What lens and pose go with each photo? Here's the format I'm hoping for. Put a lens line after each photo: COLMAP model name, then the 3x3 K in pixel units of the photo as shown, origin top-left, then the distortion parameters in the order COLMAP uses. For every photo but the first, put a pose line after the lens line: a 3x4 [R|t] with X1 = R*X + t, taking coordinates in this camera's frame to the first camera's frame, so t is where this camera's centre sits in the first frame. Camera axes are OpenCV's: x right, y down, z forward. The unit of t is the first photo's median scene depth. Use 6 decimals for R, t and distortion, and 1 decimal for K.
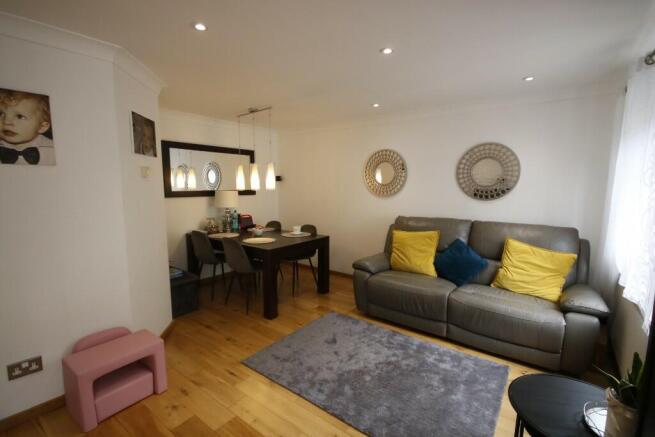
lens RADIAL K [[301.2, 0, 328.9], [0, 301.2, 220.0], [0, 0, 1]] dist [0.001471, 0.000413]
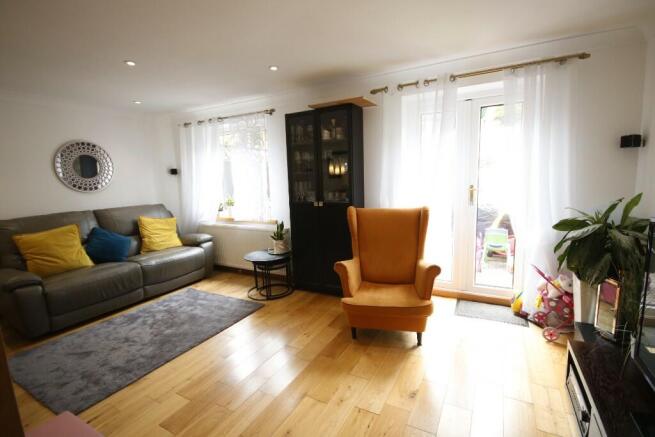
lens RADIAL K [[301.2, 0, 332.4], [0, 301.2, 219.0], [0, 0, 1]] dist [0.001471, 0.000413]
pose [[-0.142734, -0.147576, 0.978697, -0.909576], [0.139068, 0.976022, 0.167454, -0.036097], [-0.979942, 0.160007, -0.118788, 0.325934]]
